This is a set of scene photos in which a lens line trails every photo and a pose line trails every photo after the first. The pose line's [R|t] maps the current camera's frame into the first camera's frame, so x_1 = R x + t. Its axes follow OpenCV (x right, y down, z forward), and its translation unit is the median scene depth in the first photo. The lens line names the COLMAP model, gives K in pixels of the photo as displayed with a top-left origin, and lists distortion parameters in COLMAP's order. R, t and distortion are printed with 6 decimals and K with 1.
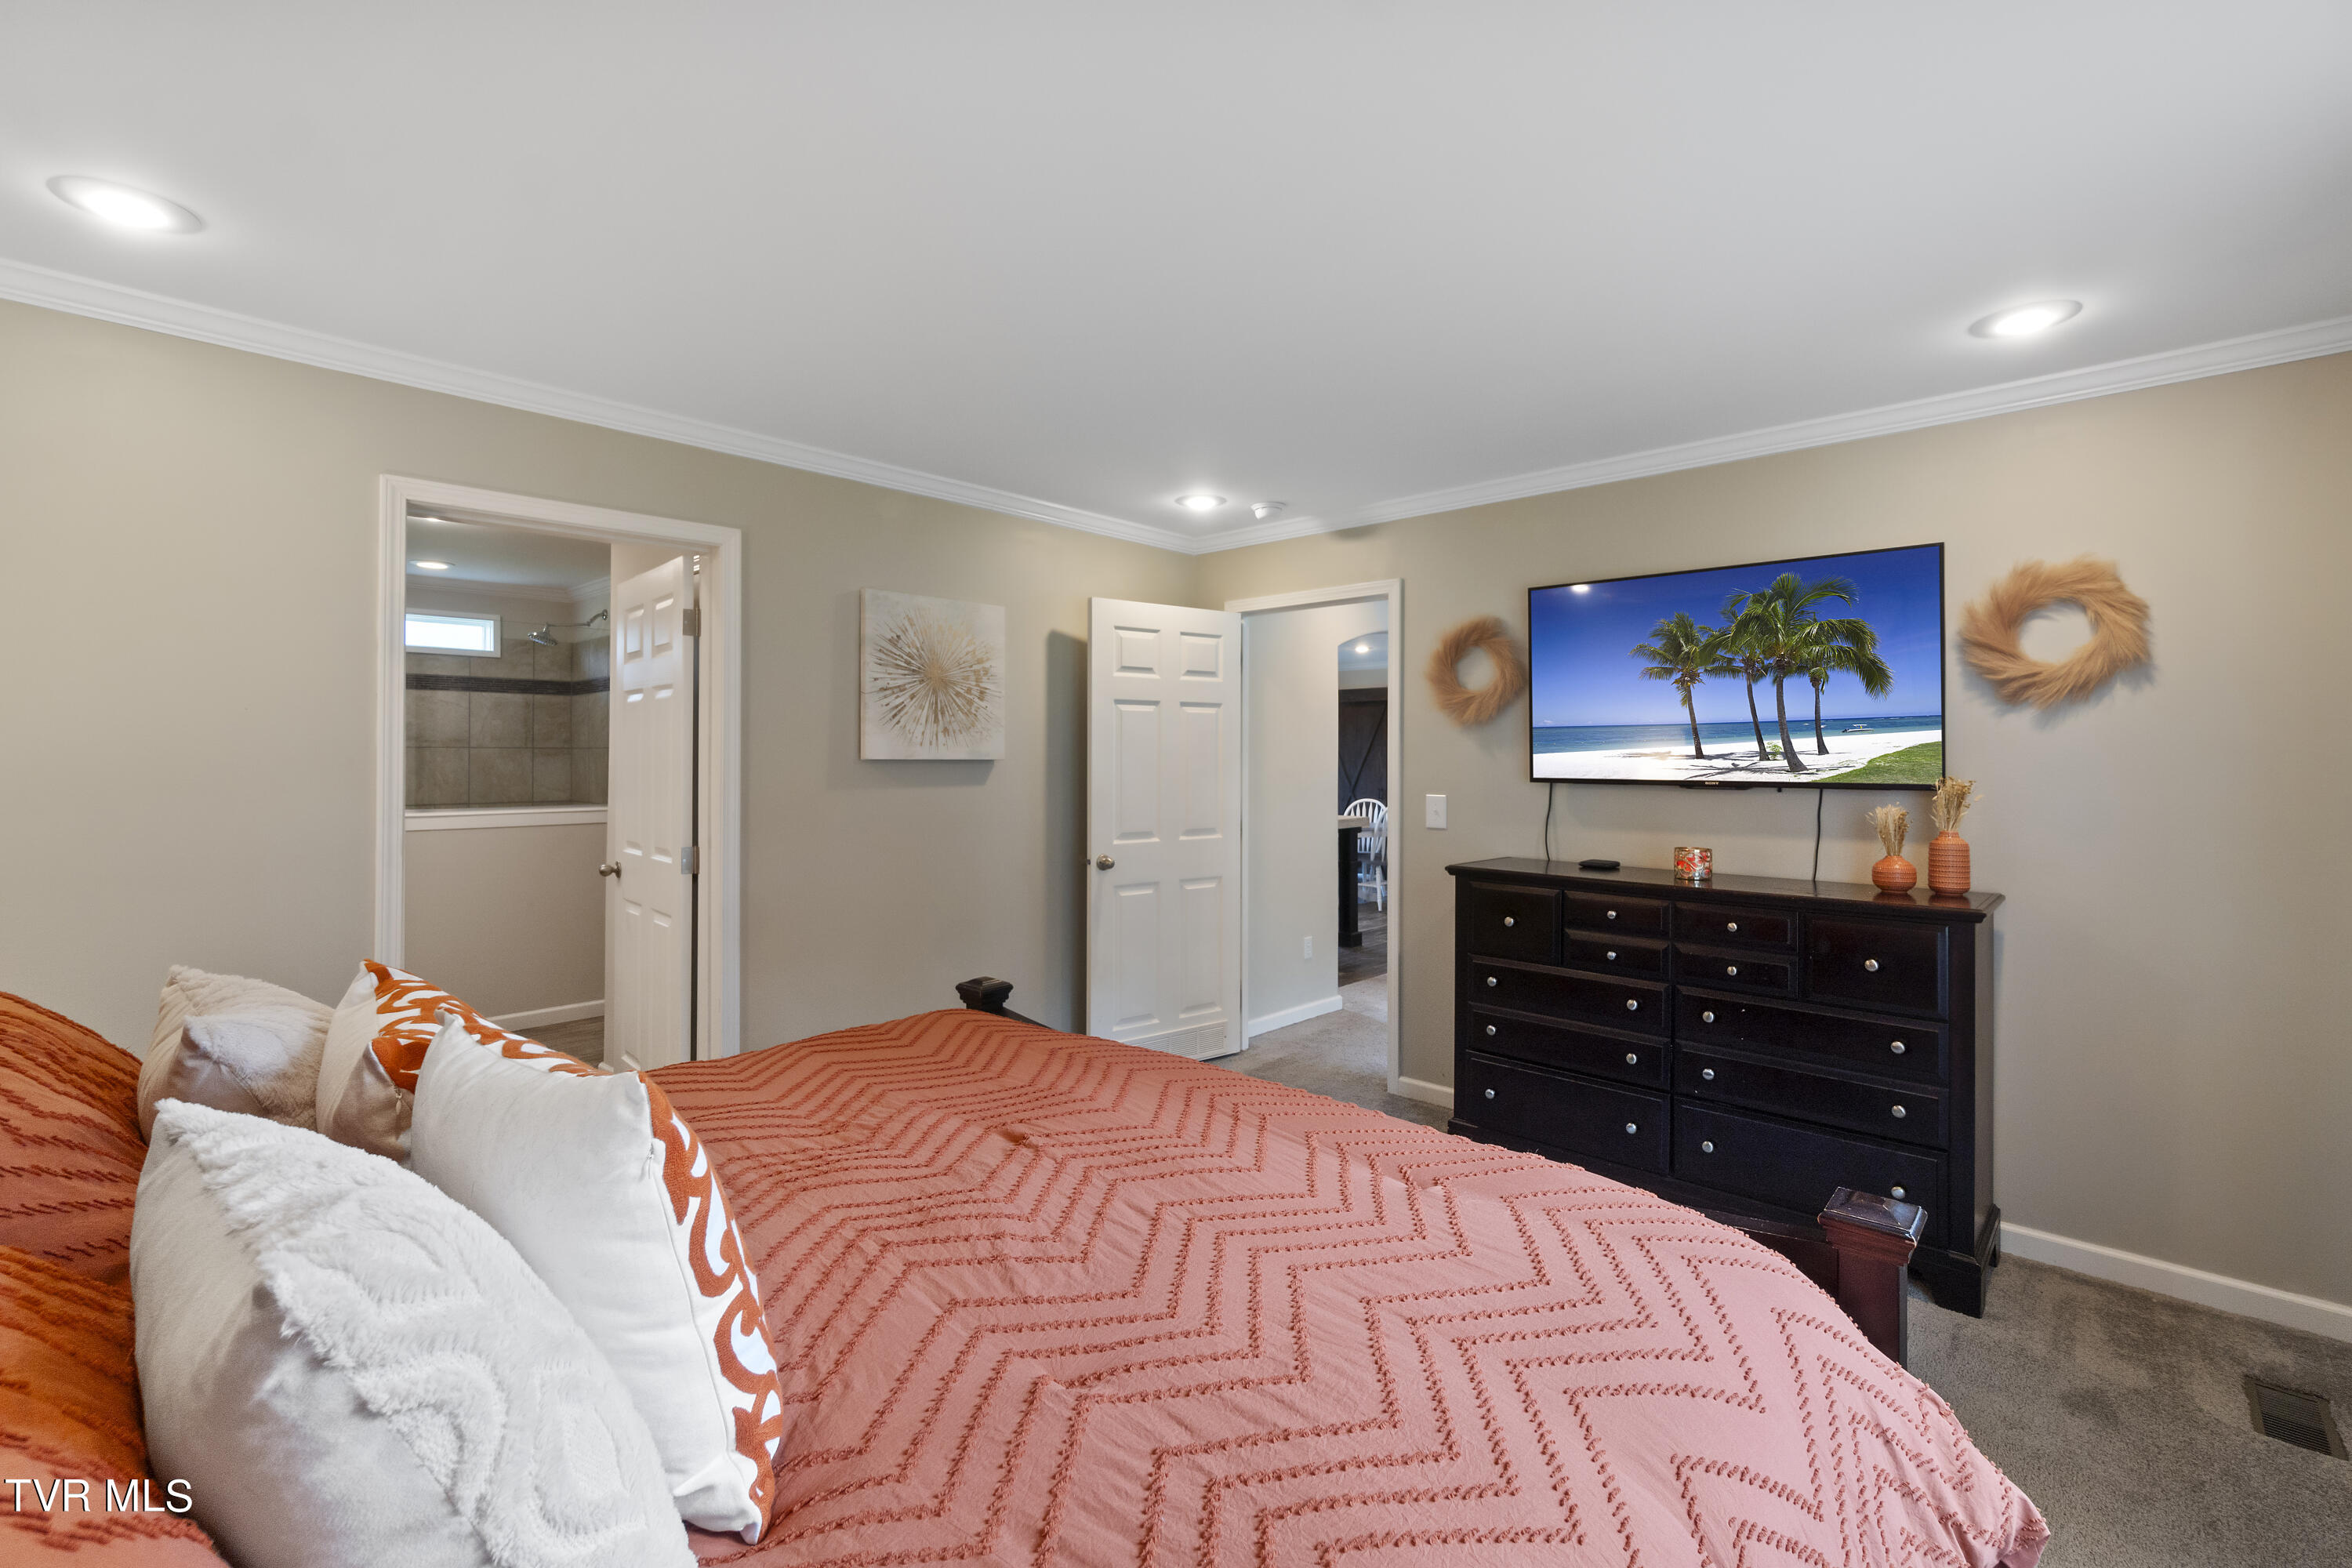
lens RADIAL K [[1024.7, 0, 1177.2], [0, 1024.7, 760.9], [0, 0, 1]] dist [0.000155, 0.000133]
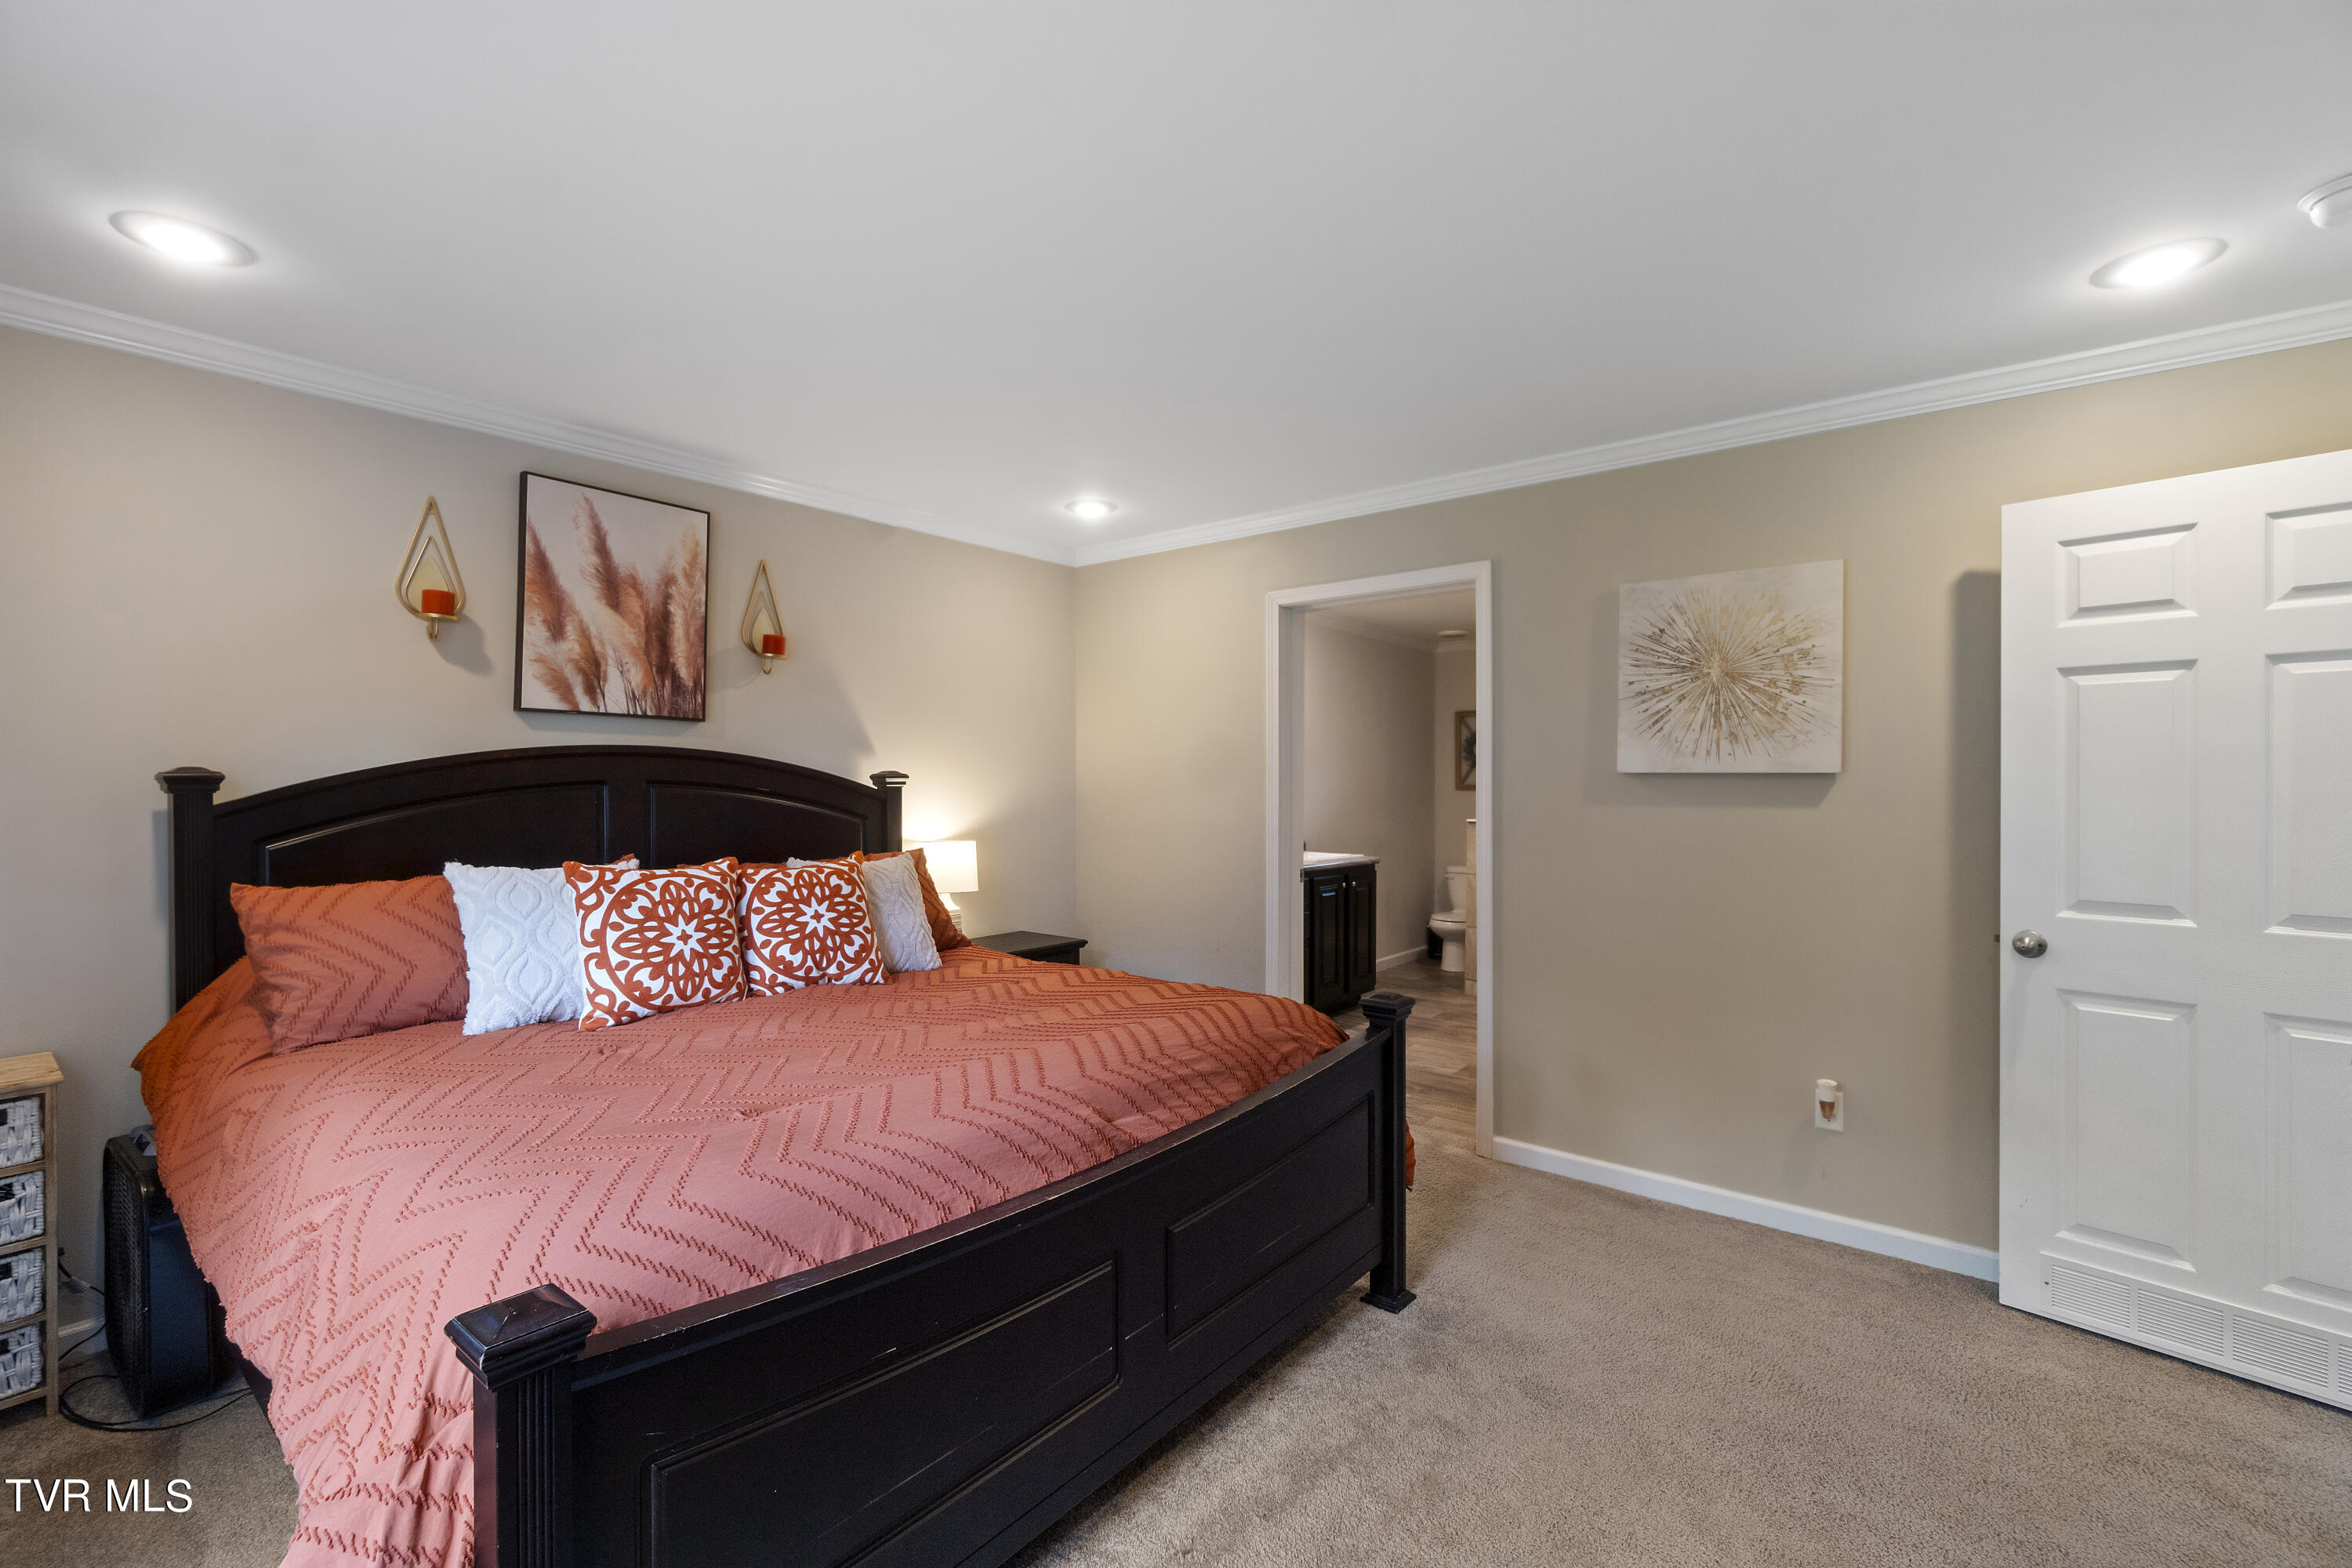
lens RADIAL K [[1016.6, 0, 1173.2], [0, 1016.6, 796.5], [0, 0, 1]] dist [-0.003602, 0.000263]
pose [[0.068892, 0.016853, -0.997482, 0.536636], [-0.003452, 0.999855, 0.016655, 0.005301], [0.997618, 0.002296, 0.068940, 0.514045]]
